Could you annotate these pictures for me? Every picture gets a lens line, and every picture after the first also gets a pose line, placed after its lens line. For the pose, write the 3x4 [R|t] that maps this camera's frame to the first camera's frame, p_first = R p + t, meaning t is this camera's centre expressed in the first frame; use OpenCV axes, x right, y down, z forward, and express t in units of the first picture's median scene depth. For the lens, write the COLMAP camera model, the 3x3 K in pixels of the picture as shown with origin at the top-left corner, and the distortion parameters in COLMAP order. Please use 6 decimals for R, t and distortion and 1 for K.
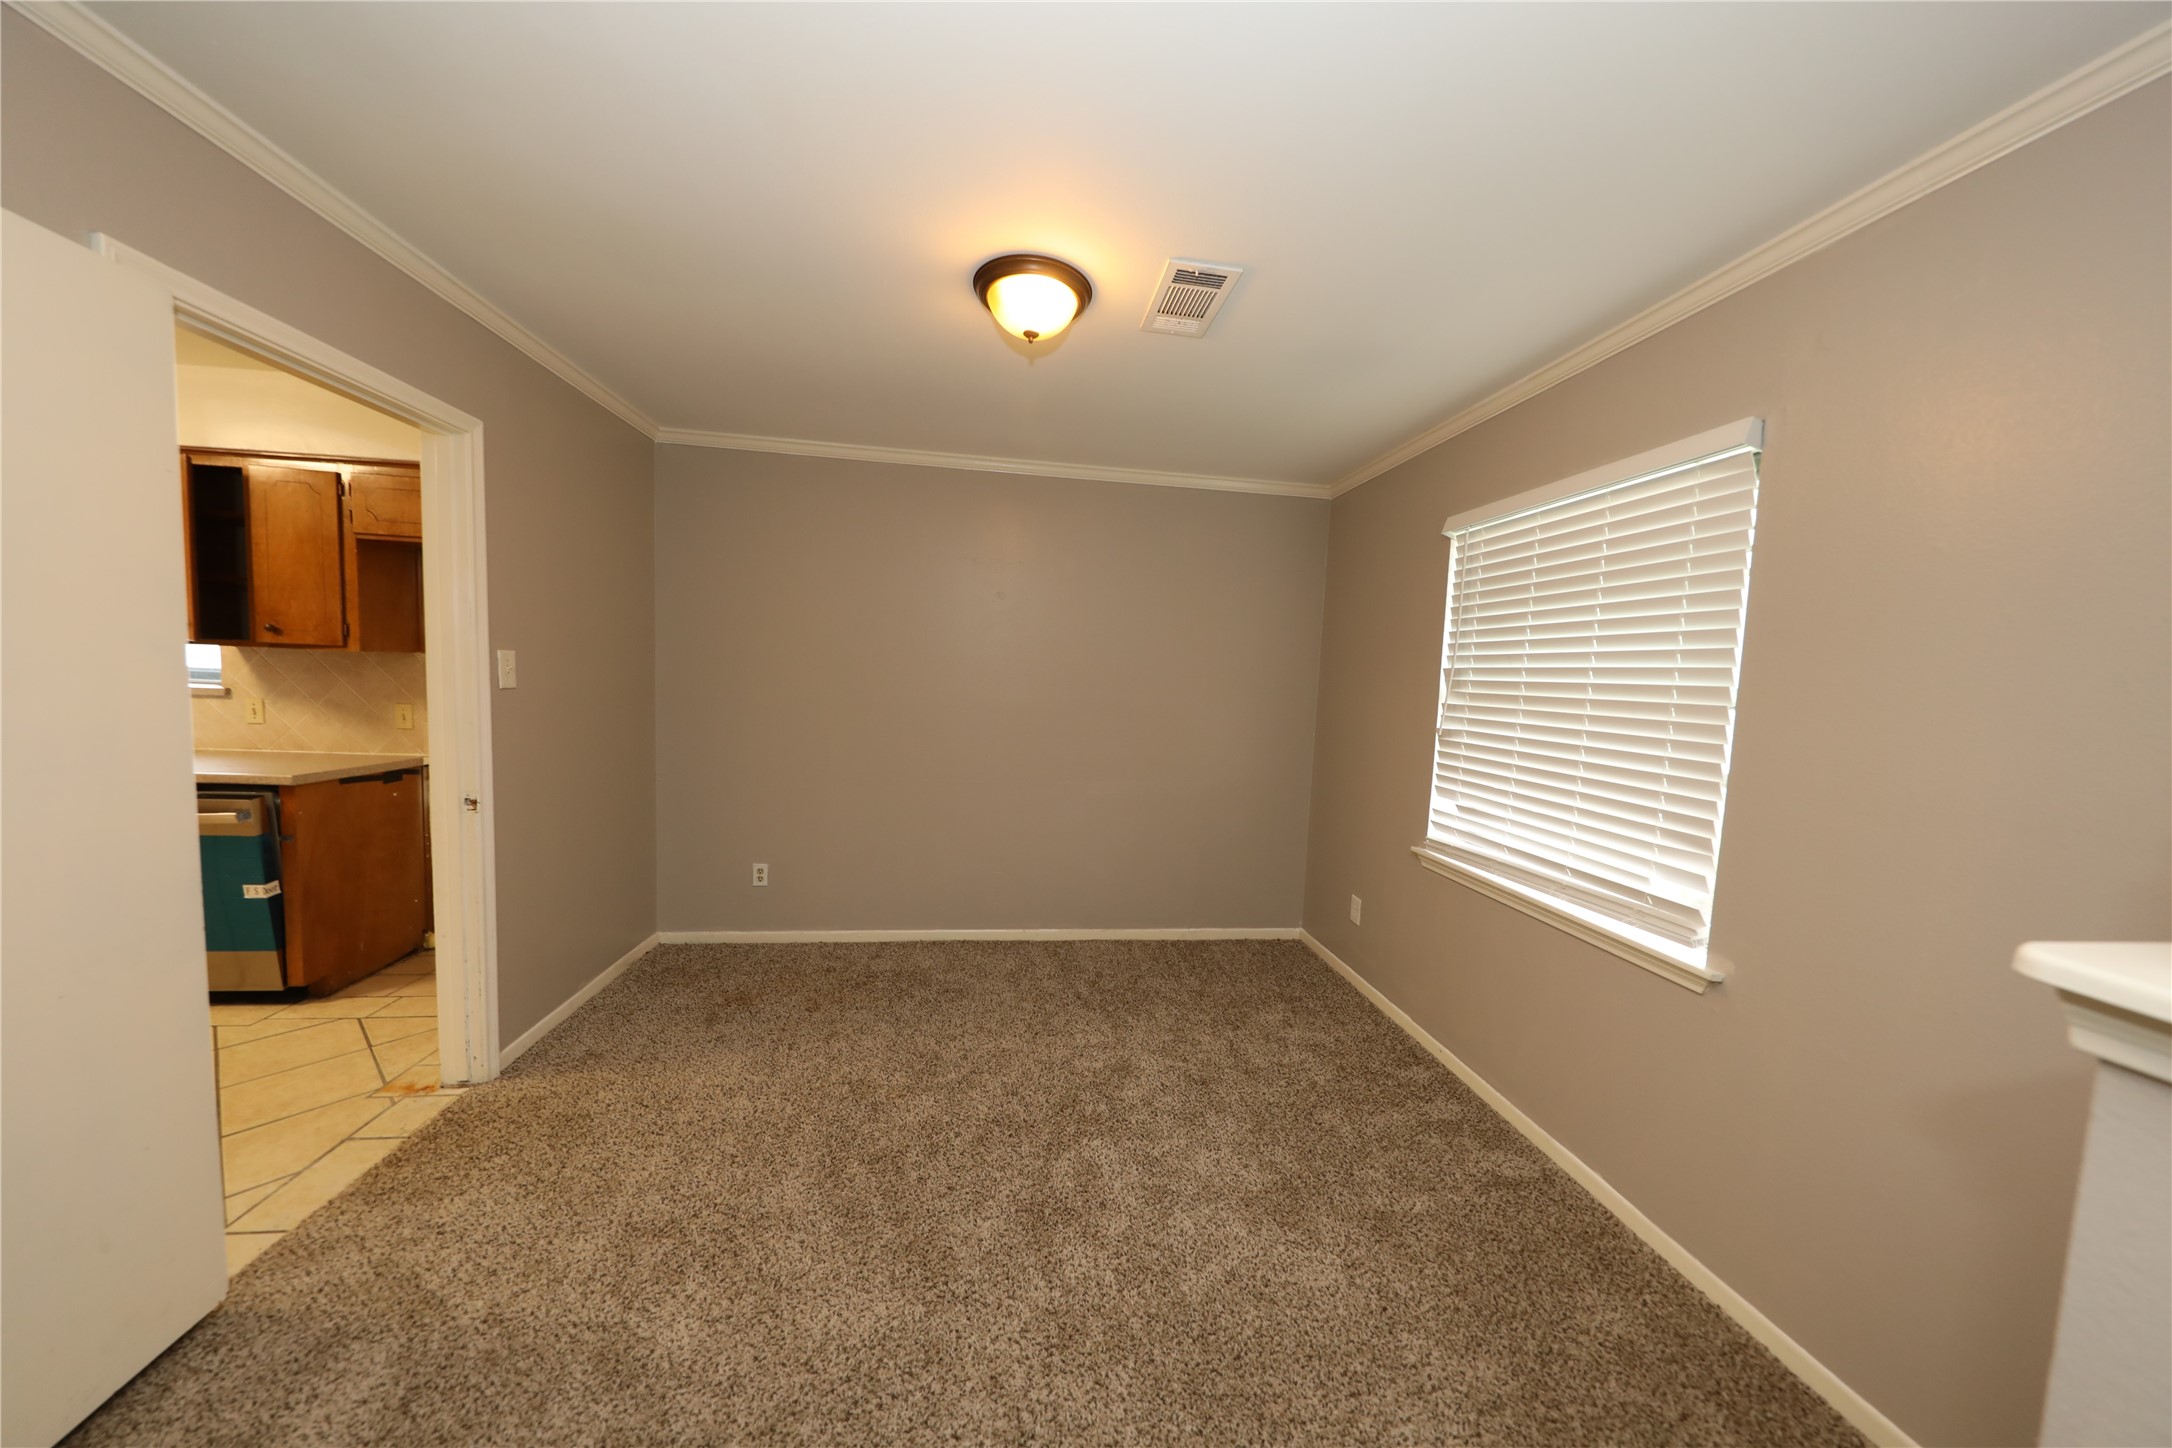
lens RADIAL K [[683.5, 0, 1083.3], [0, 683.5, 726.5], [0, 0, 1]] dist [-0.002473, -0.001500]
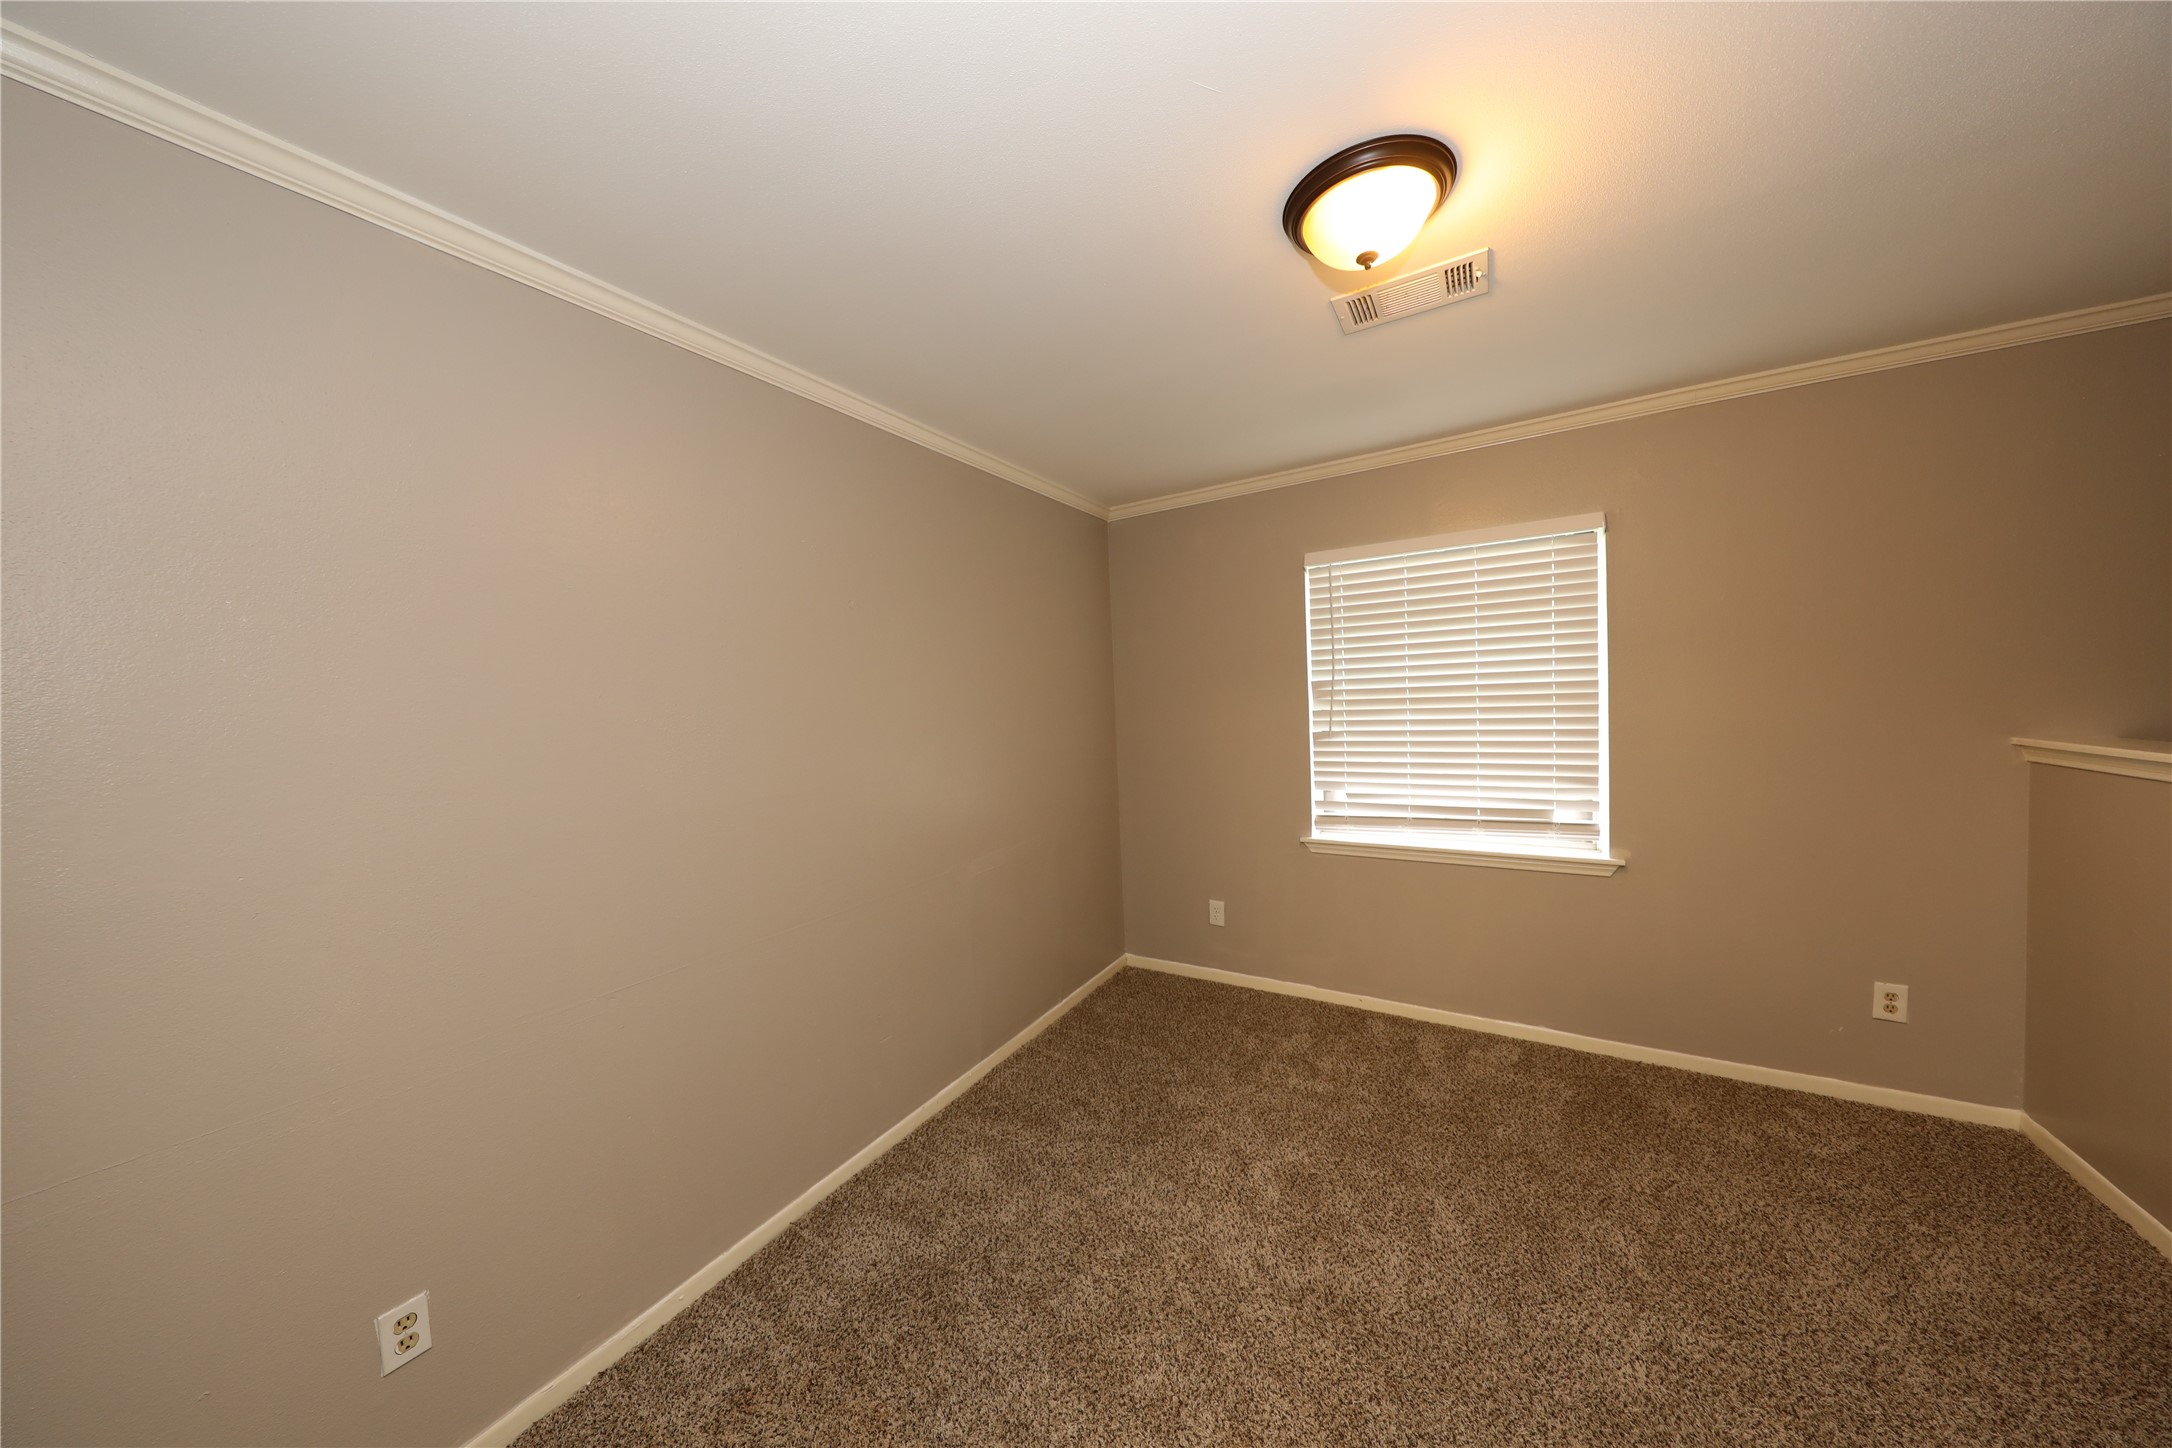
lens RADIAL K [[683.5, 0, 1083.3], [0, 683.5, 726.5], [0, 0, 1]] dist [-0.002473, -0.001500]
pose [[0.609620, -0.097686, 0.786651, -0.700417], [0.125568, 0.991748, 0.025845, -0.095214], [-0.782685, 0.083023, 0.616856, 0.643820]]
